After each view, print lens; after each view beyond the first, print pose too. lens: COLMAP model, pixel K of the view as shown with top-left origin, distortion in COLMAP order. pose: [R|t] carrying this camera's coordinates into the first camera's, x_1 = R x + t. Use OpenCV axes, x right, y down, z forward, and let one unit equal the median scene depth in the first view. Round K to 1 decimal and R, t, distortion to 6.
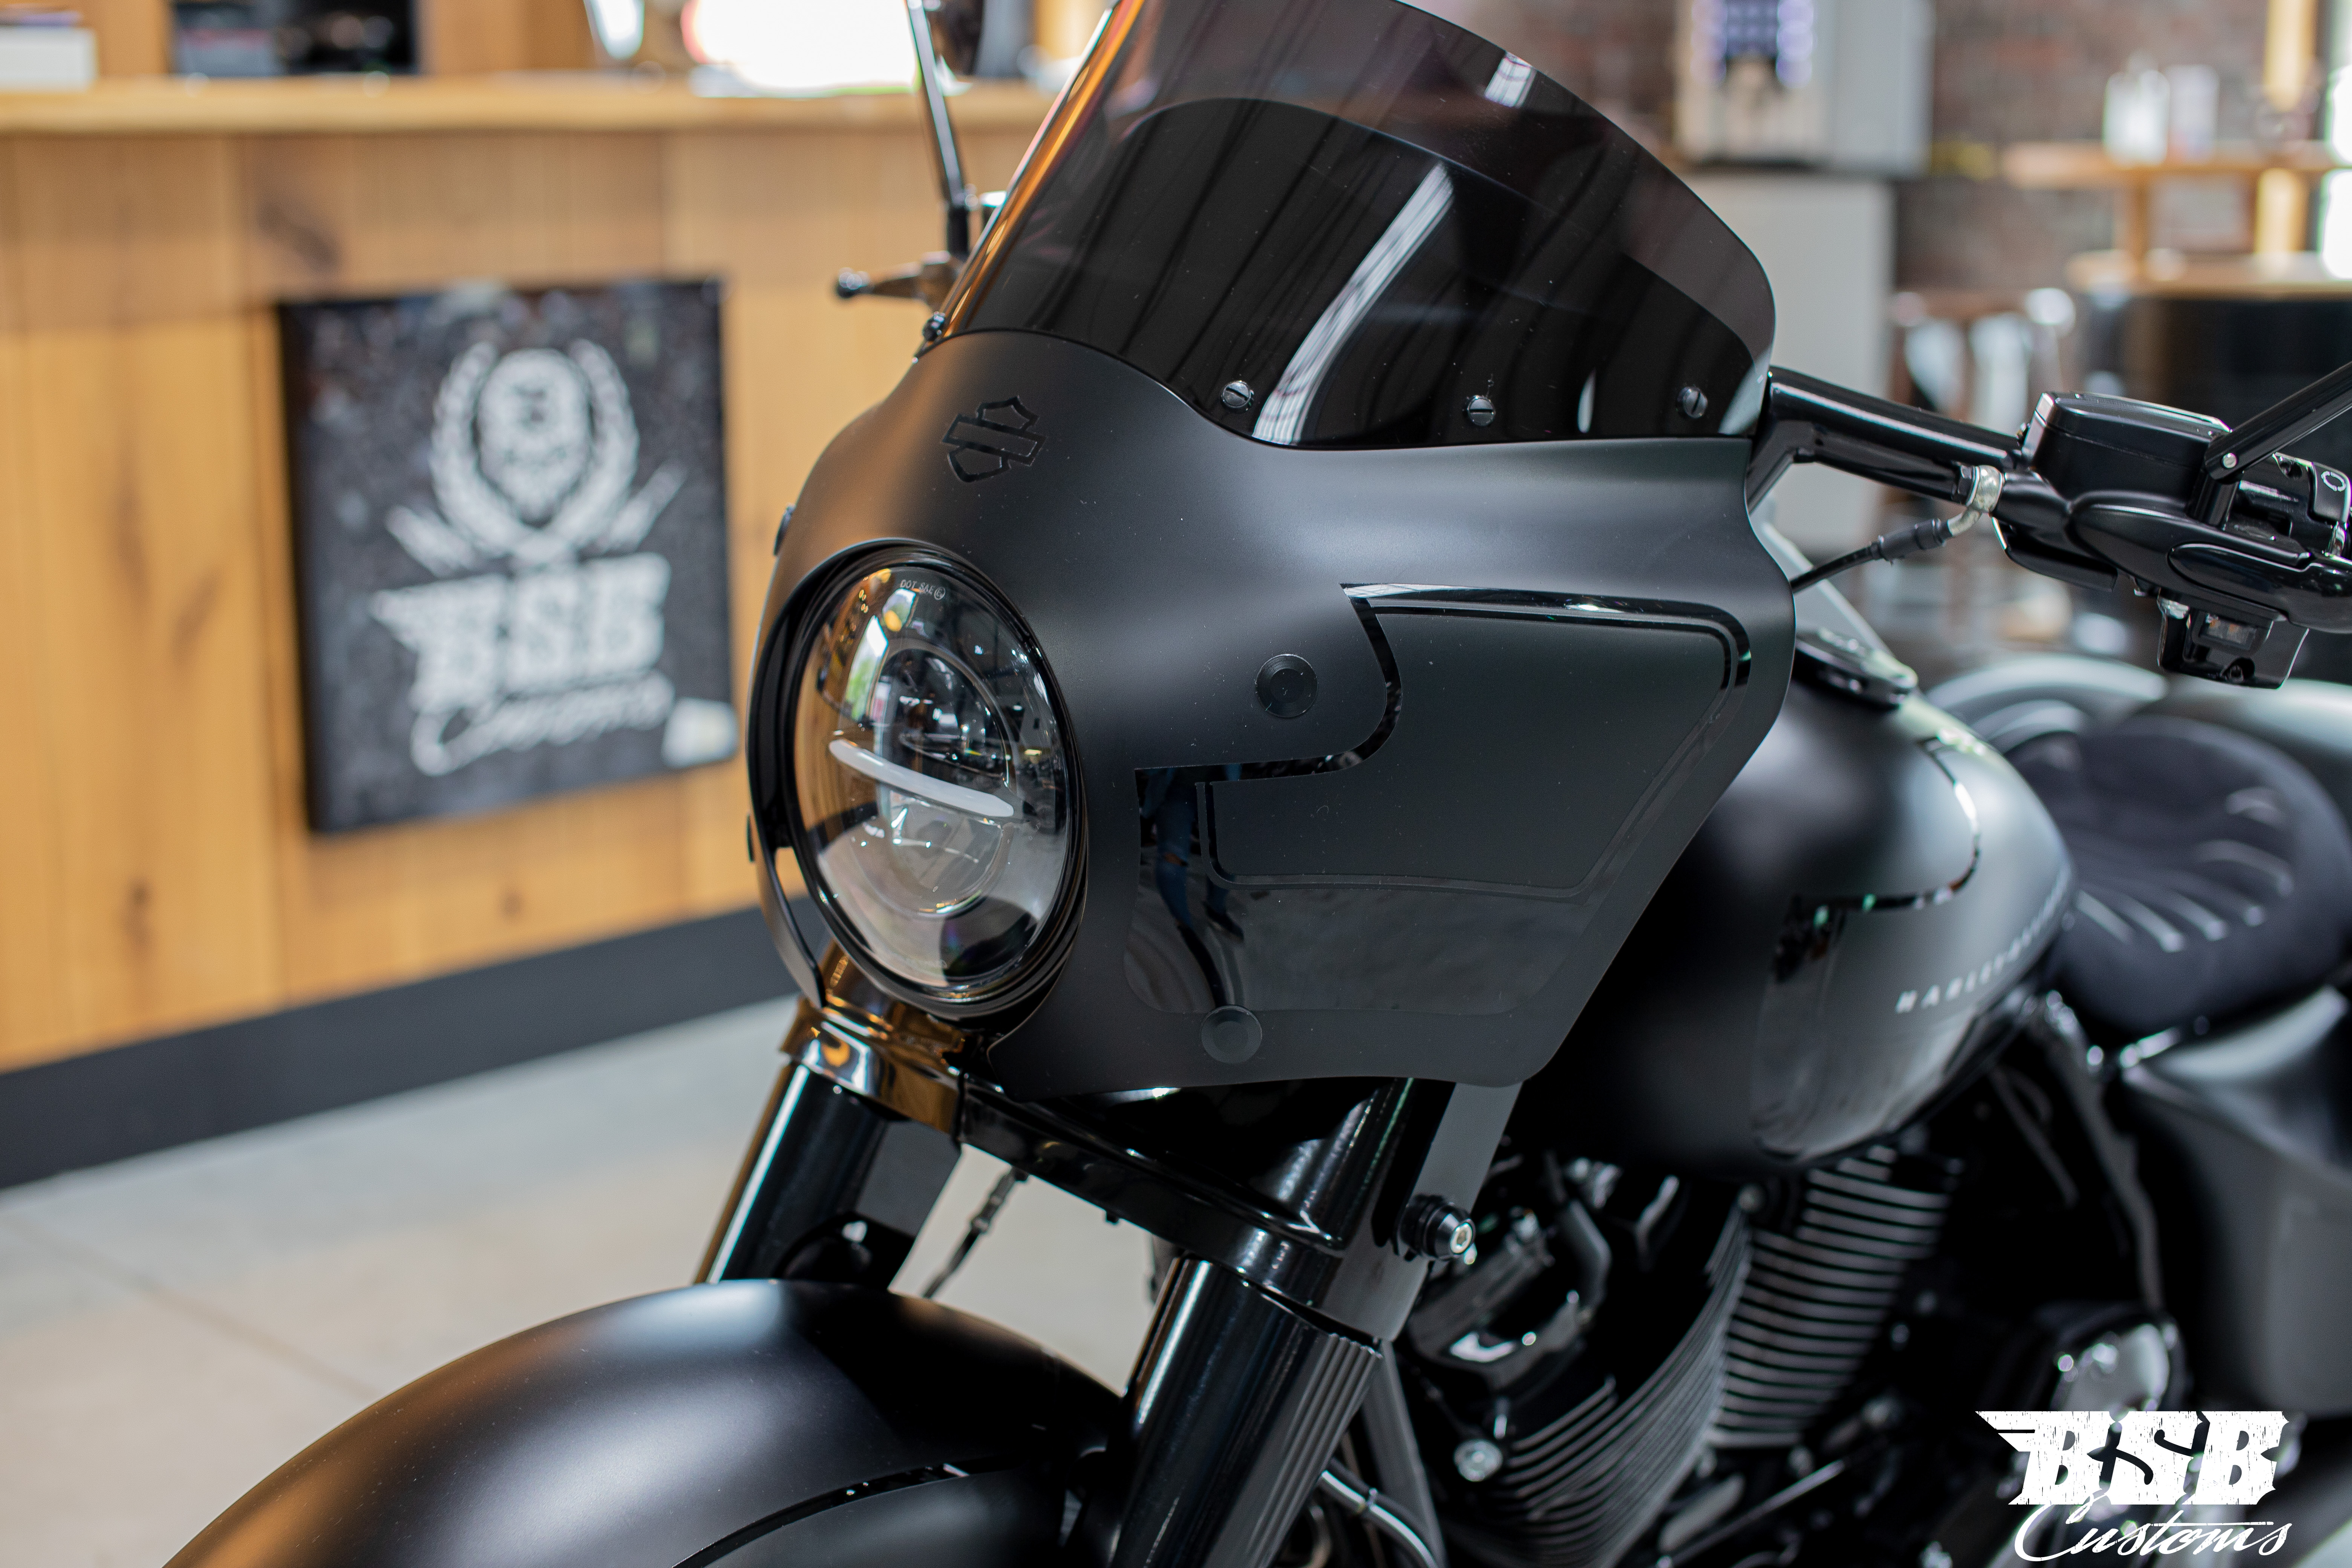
lens RADIAL K [[3125.5, 0, 1176.8], [0, 3125.5, 864.8], [0, 0, 1]] dist [-0.102372, 0.011278]
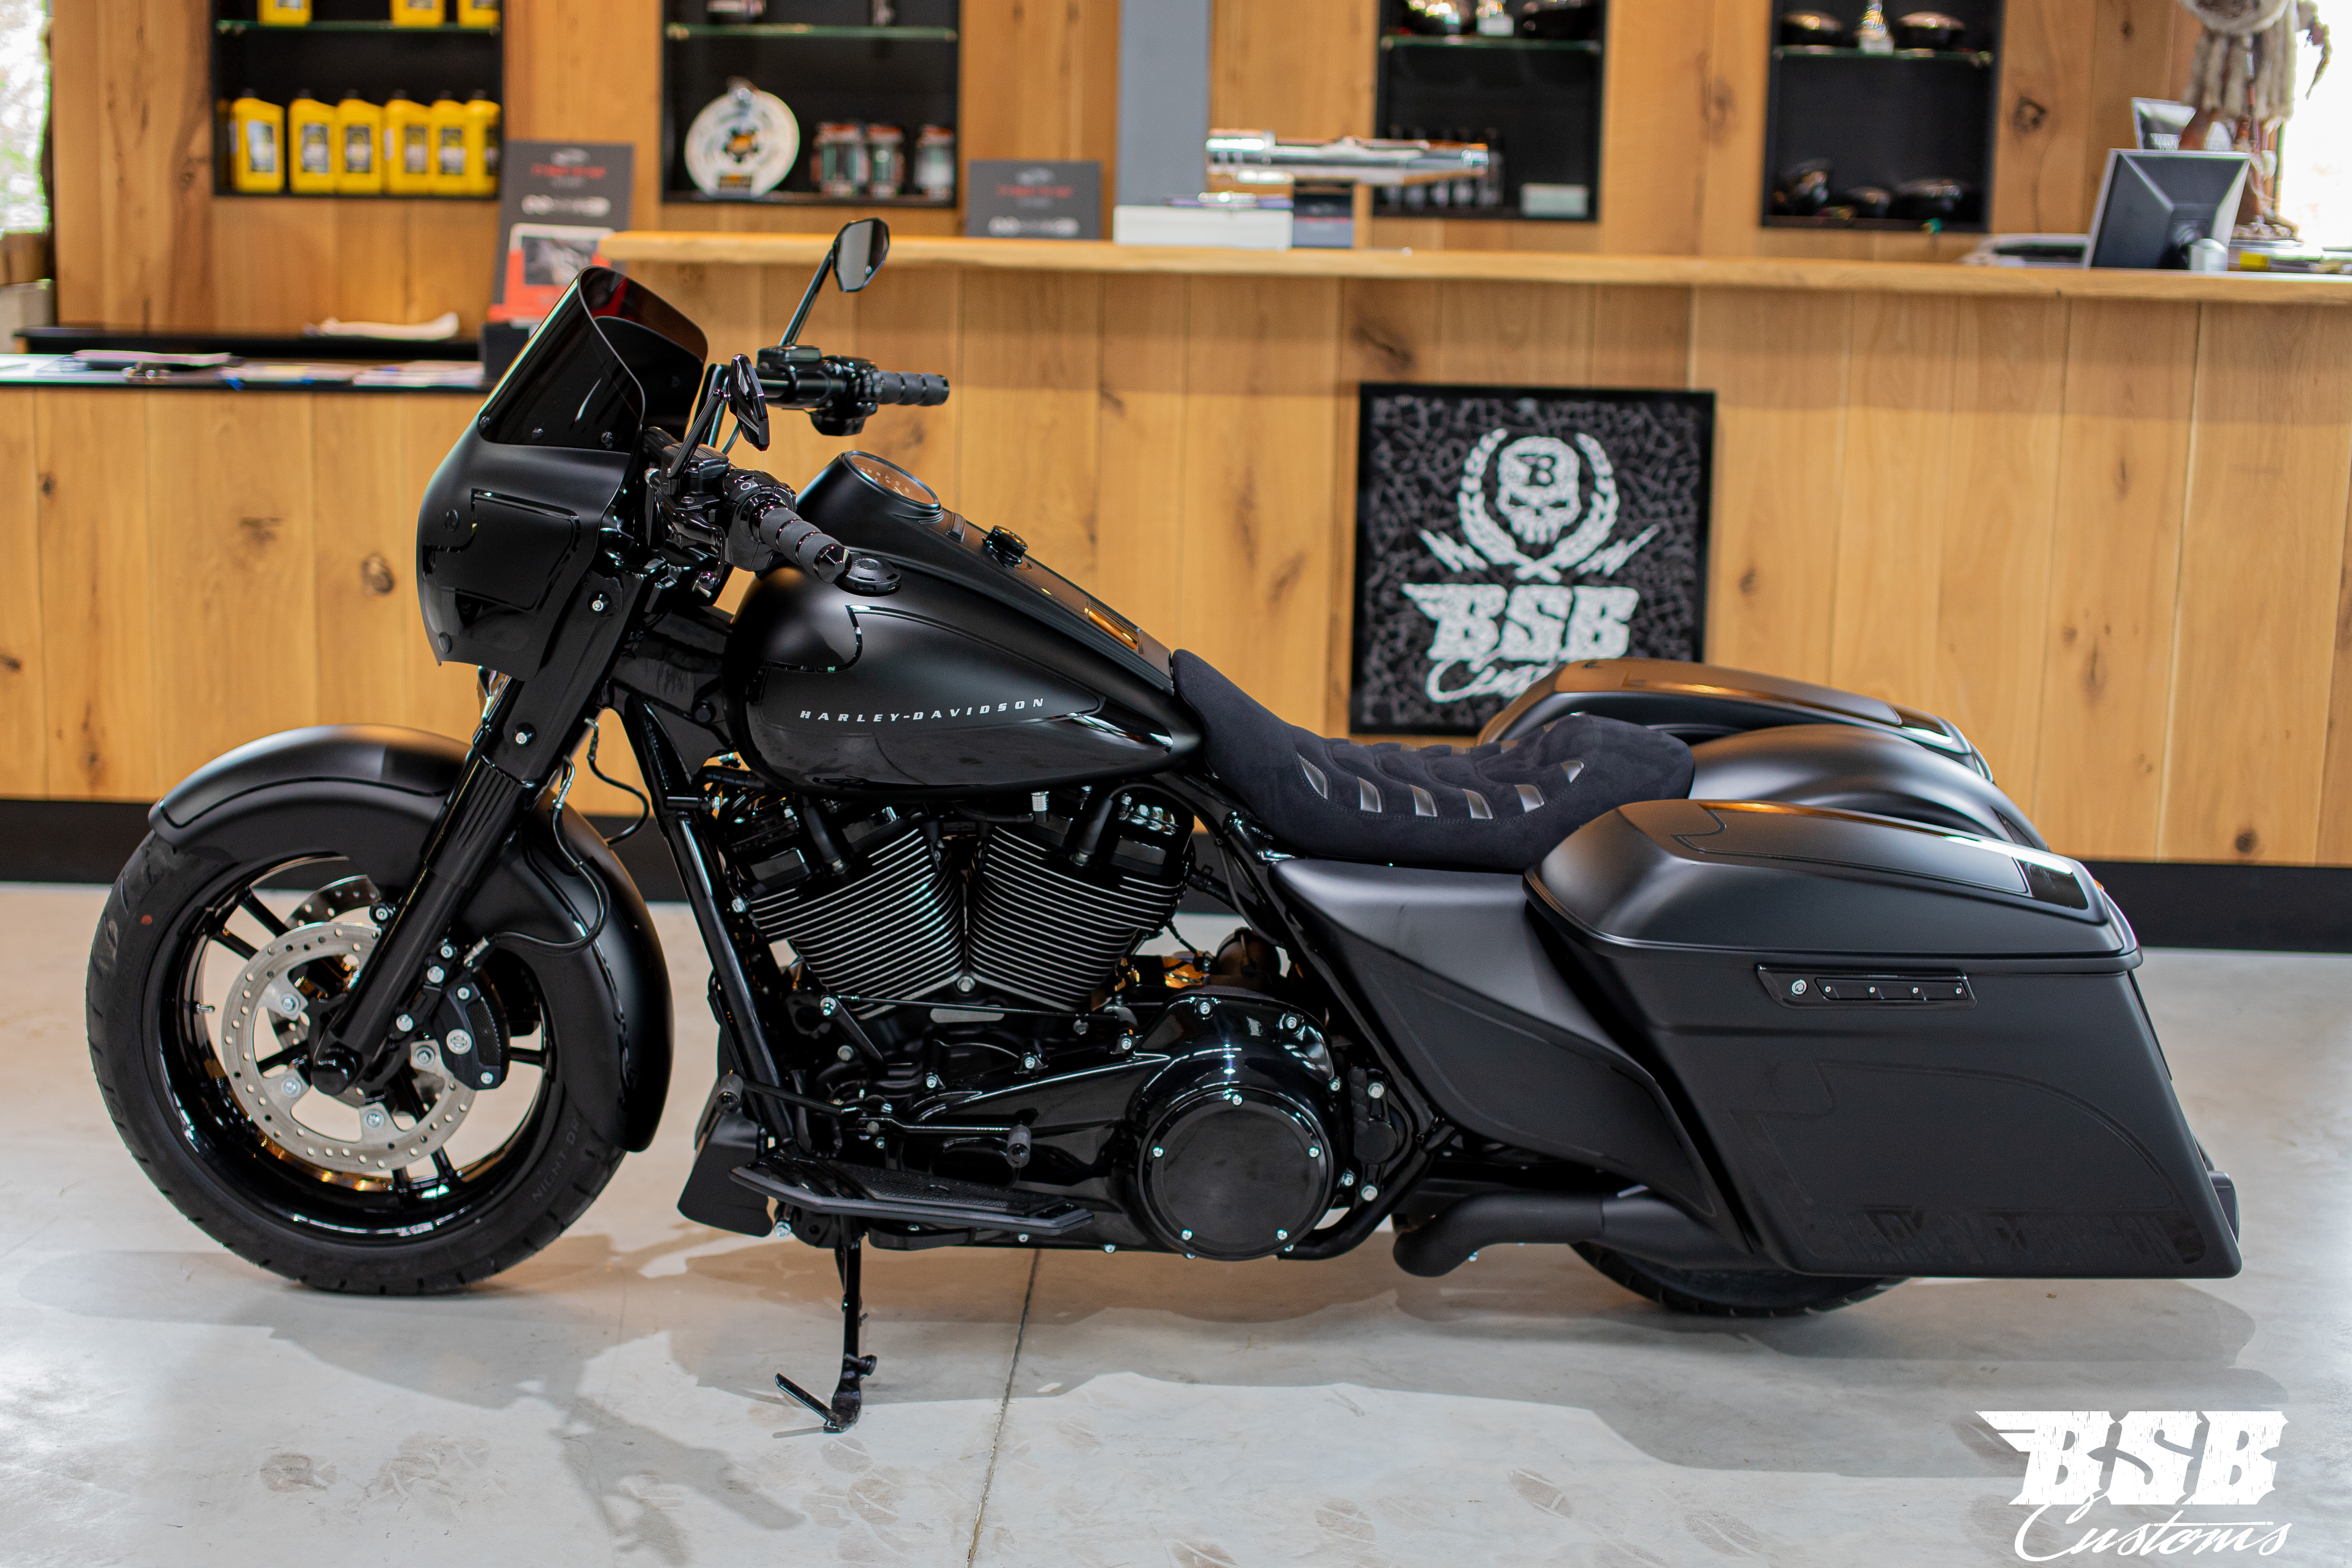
lens RADIAL K [[3395.2, 0, 1243.8], [0, 3395.2, 788.3], [0, 0, 1]] dist [-0.164800, 0.362942]
pose [[0.666749, 0.149307, -0.730173, 0.952817], [-0.194716, 0.980597, 0.022711, -0.009307], [0.719396, 0.127034, 0.682885, -0.195379]]
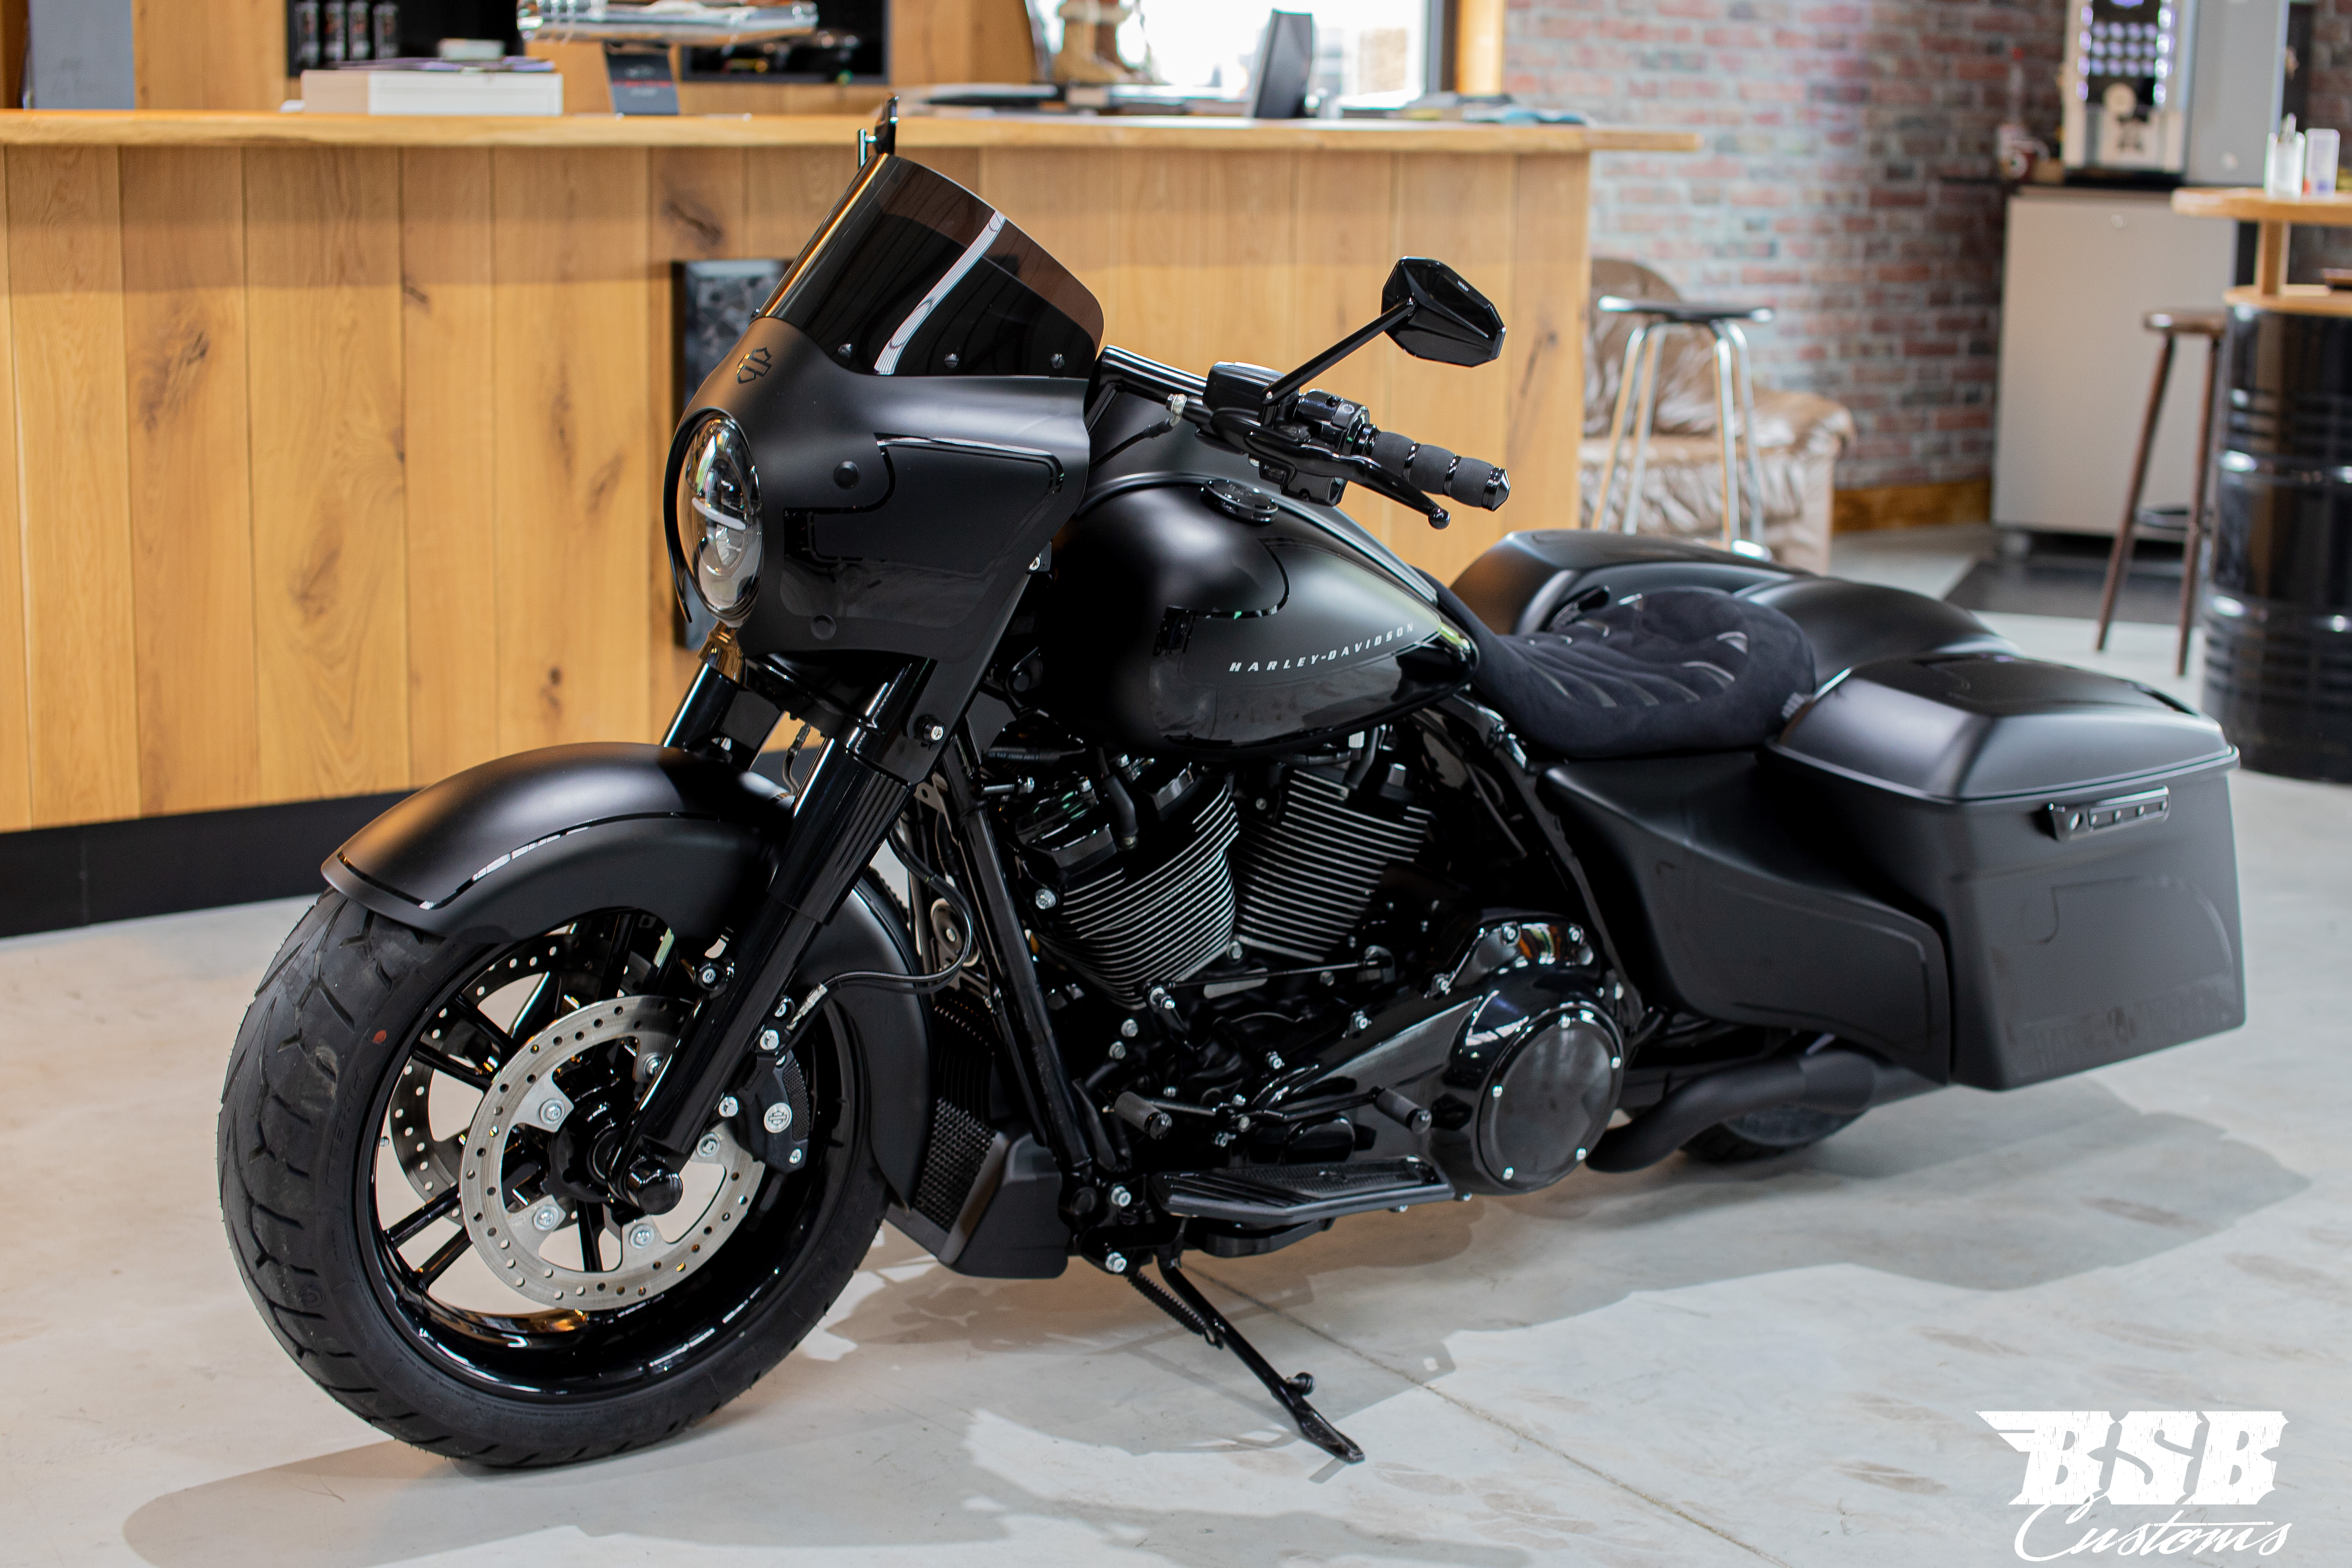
lens RADIAL K [[3395.5, 0, 1243.8], [0, 3395.5, 788.3], [0, 0, 1]] dist [-0.164800, 0.362942]
pose [[0.980492, 0.066393, -0.185008, 0.270831], [-0.070876, 0.997328, -0.017714, 0.066872], [0.183337, 0.030481, 0.982577, -0.477004]]
